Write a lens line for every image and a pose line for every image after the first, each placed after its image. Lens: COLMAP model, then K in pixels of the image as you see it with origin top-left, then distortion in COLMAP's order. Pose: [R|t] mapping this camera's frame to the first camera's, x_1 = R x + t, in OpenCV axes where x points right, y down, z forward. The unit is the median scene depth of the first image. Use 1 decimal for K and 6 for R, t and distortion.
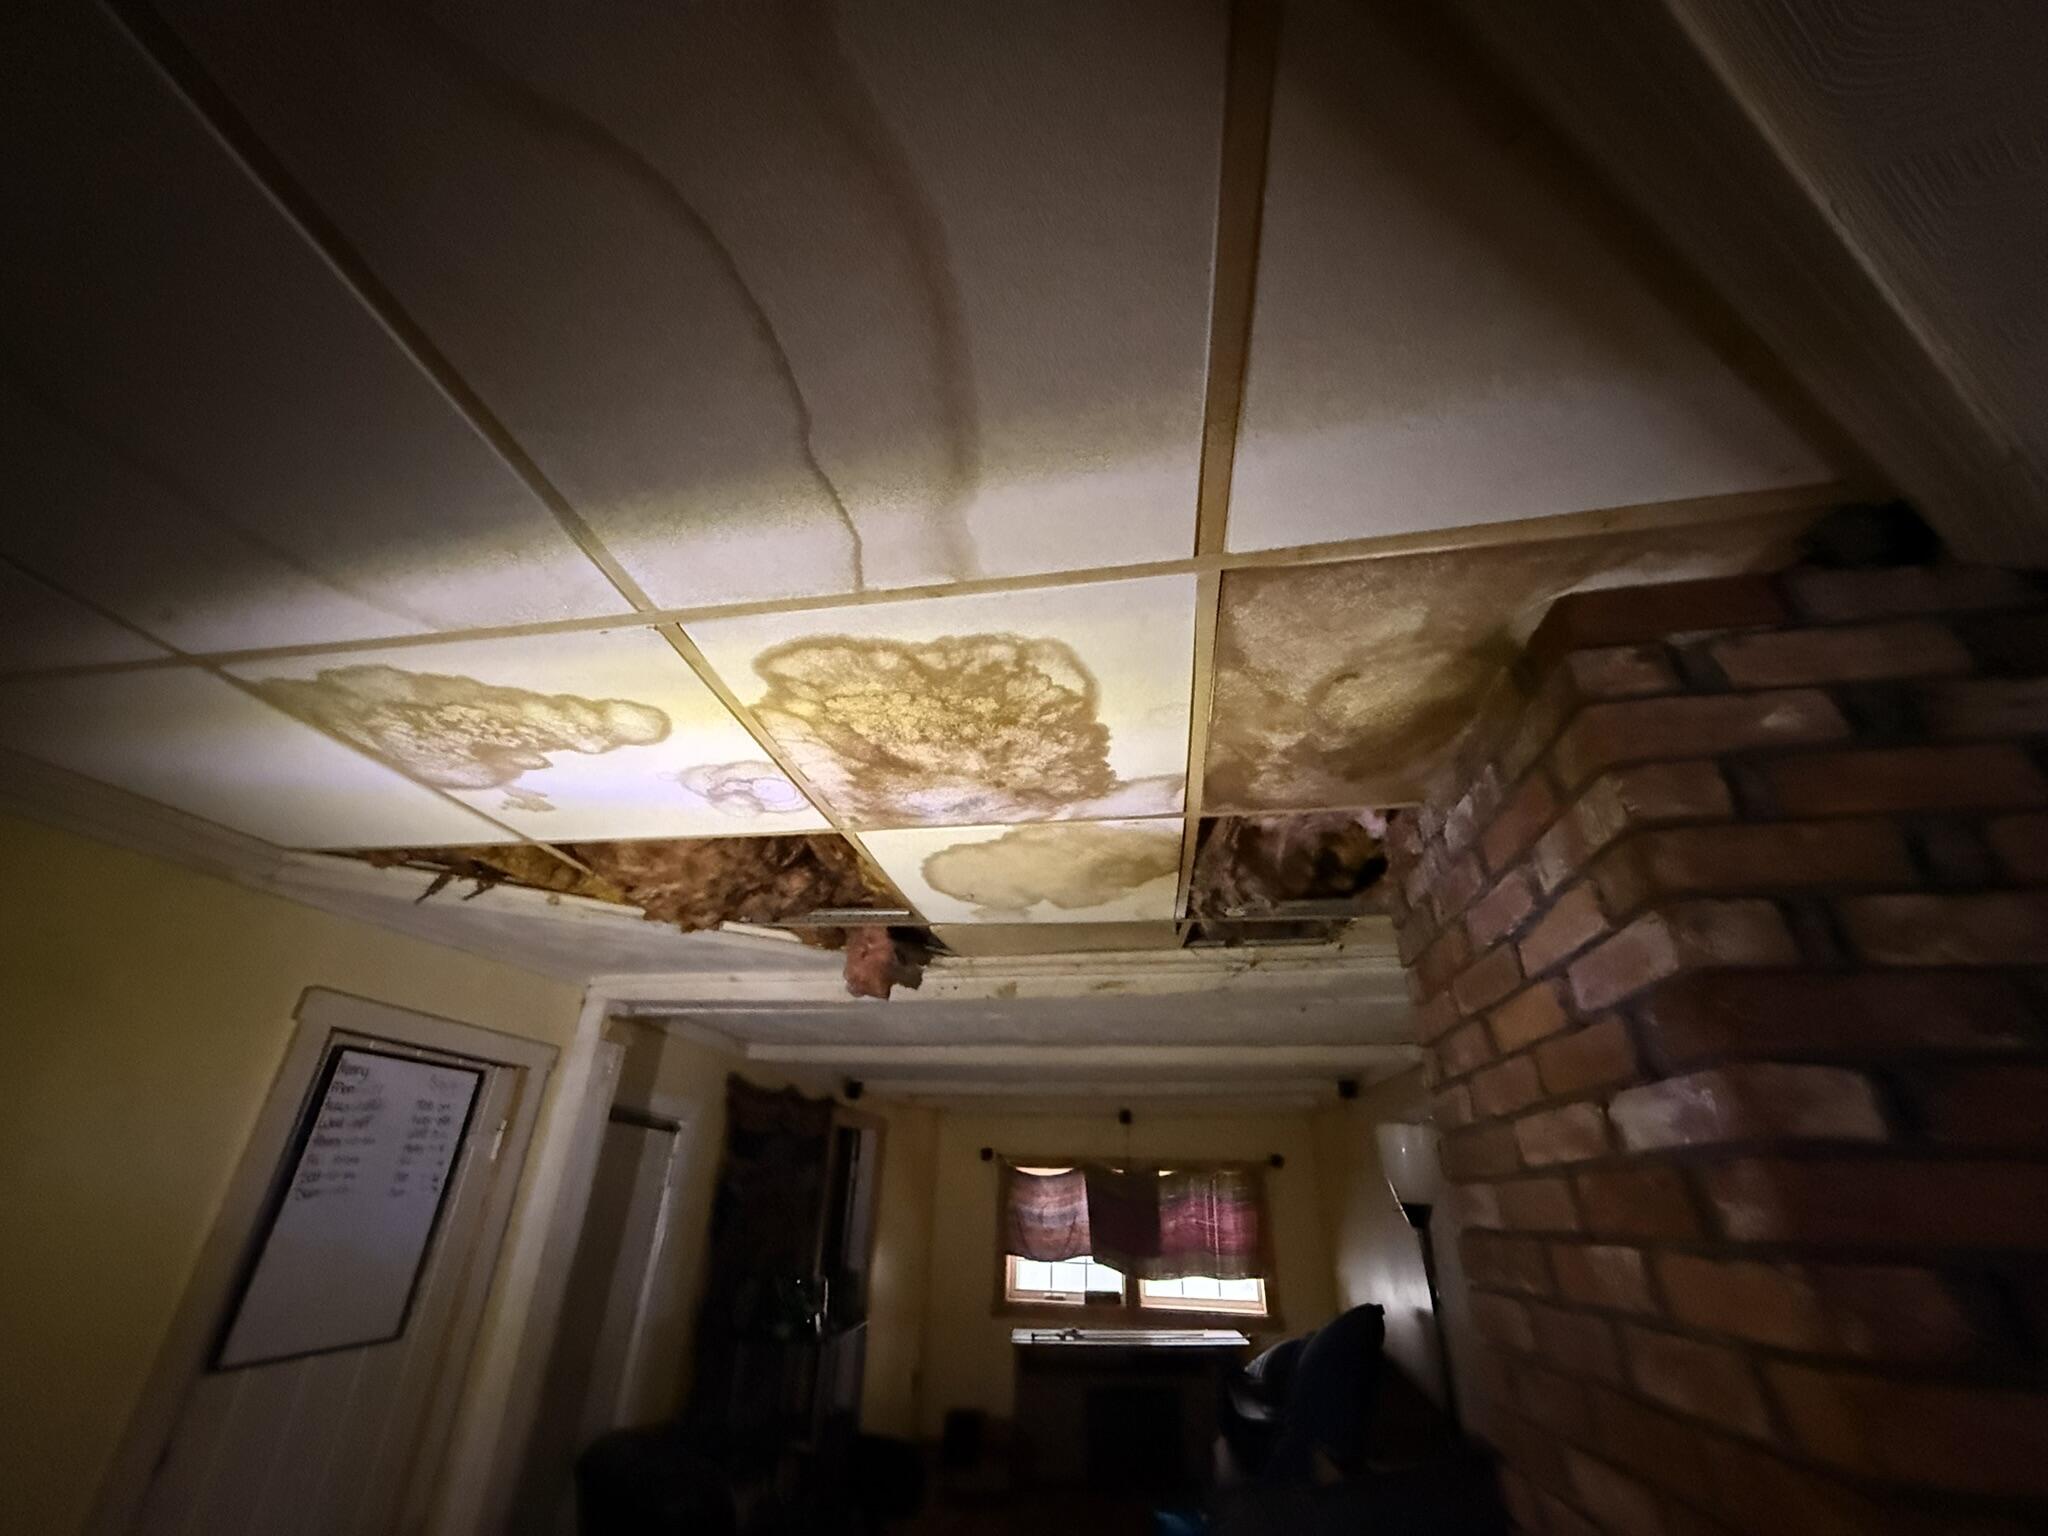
lens RADIAL K [[828.7, 0, 1002.7], [0, 828.7, 772.9], [0, 0, 1]] dist [0.000917, 0.000116]
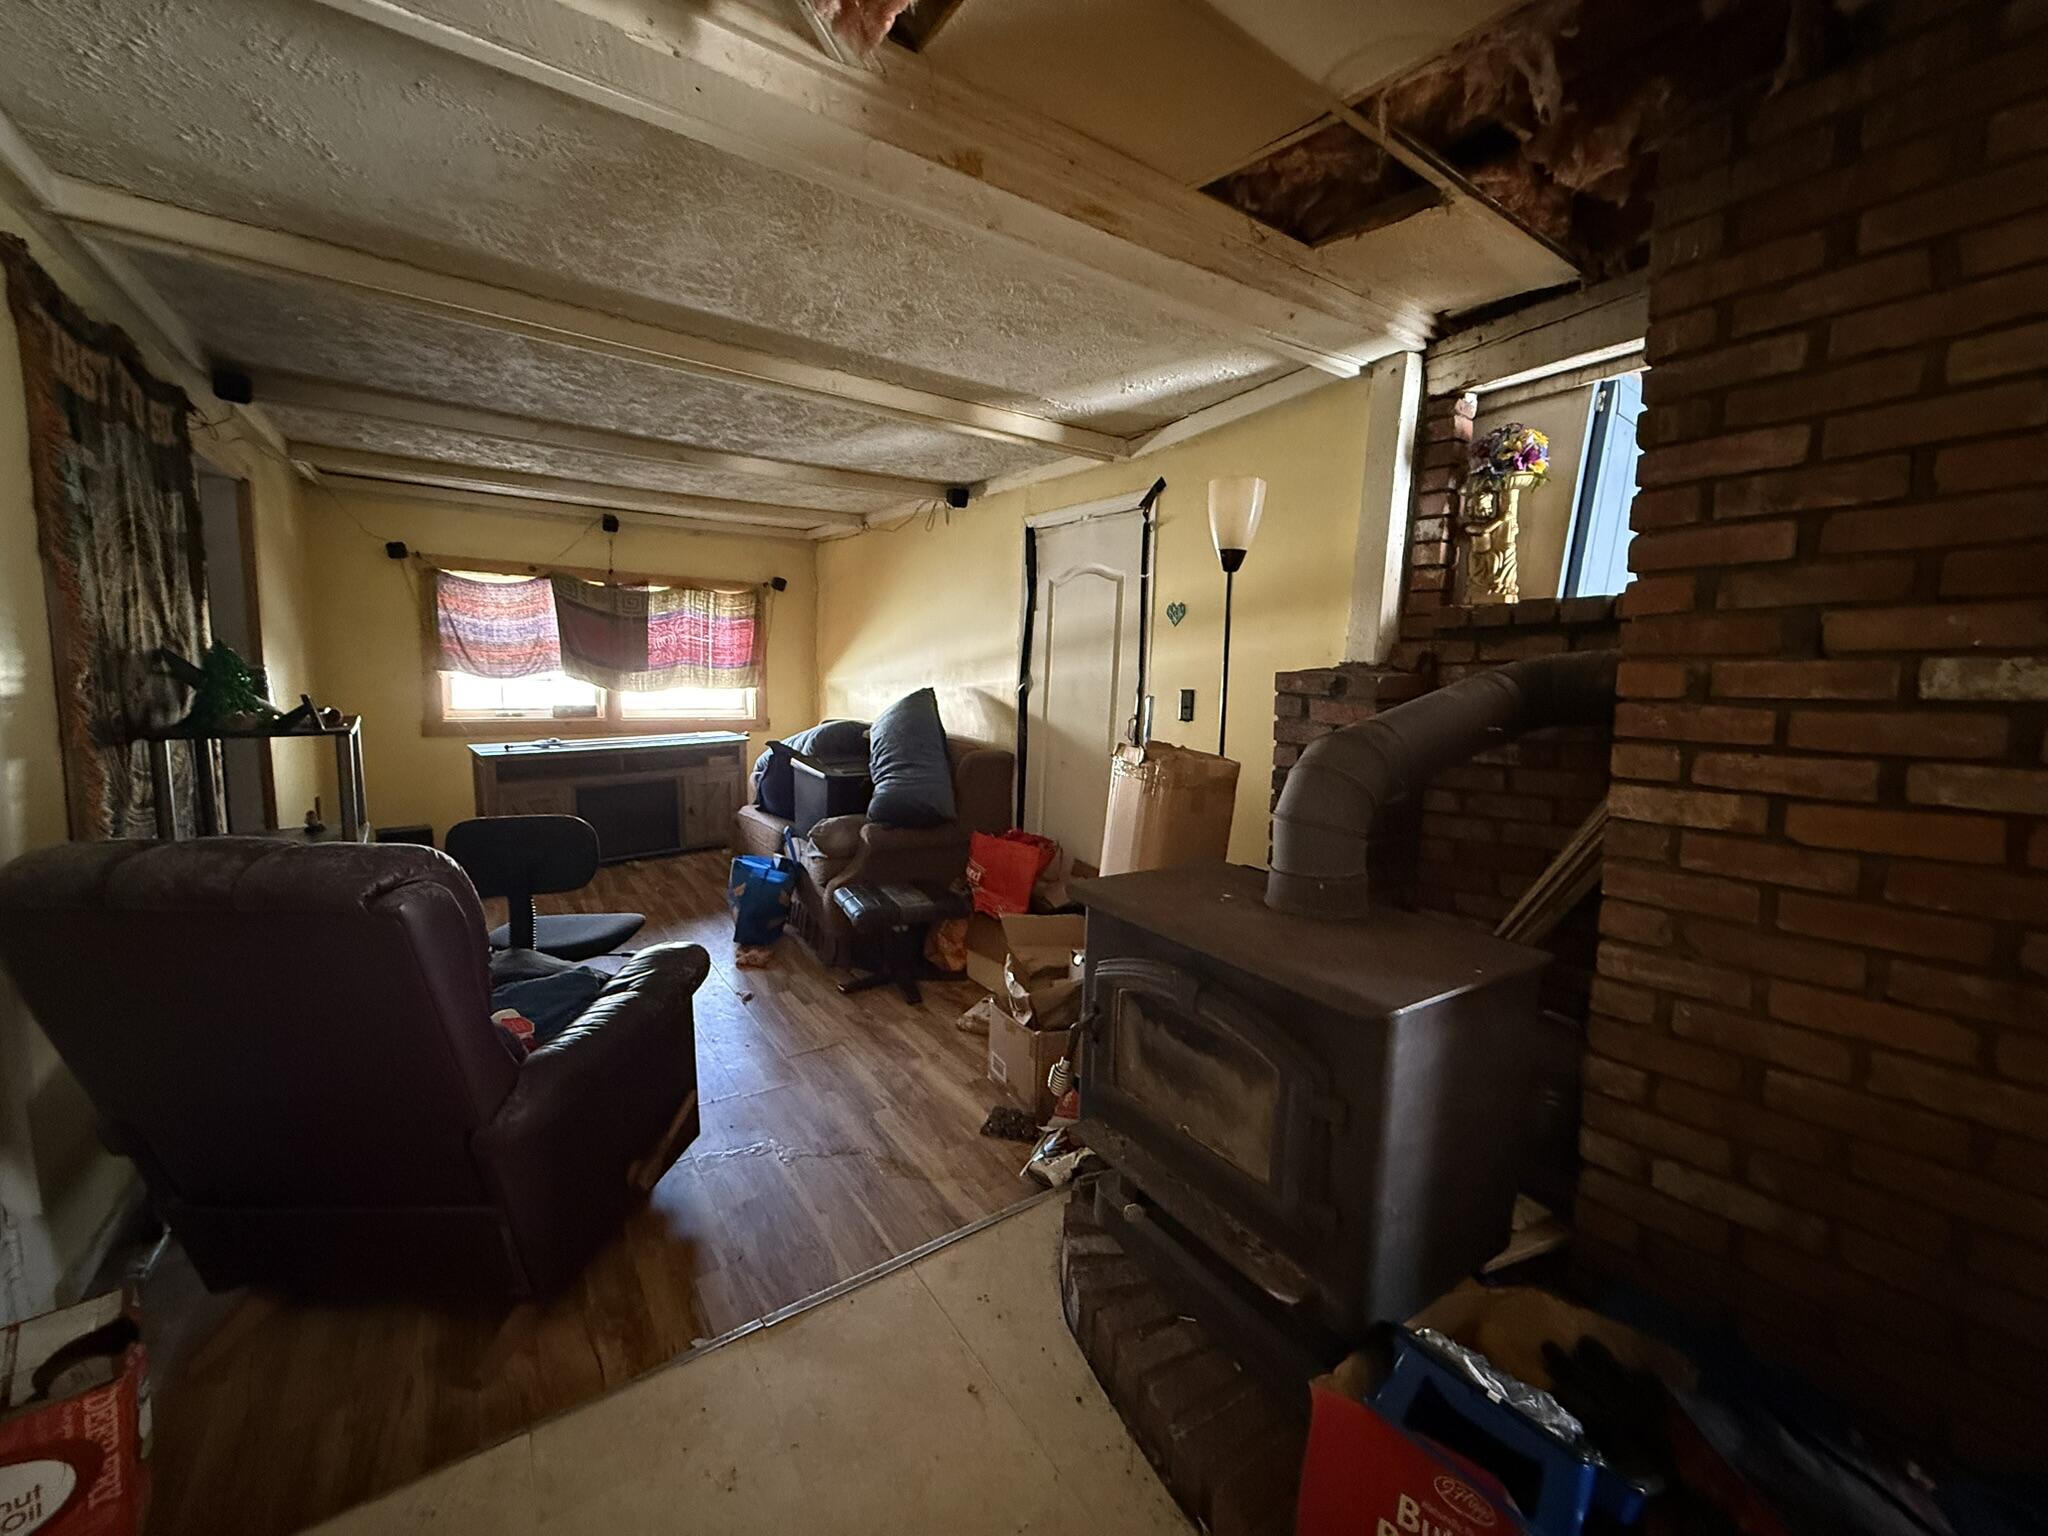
lens RADIAL K [[828.7, 0, 1002.7], [0, 828.7, 772.9], [0, 0, 1]] dist [0.000917, 0.000116]
pose [[0.848685, -0.078797, 0.522996, 0.034711], [-0.251360, 0.809940, 0.529921, 0.085505], [-0.465351, -0.581196, 0.667577, 0.128673]]
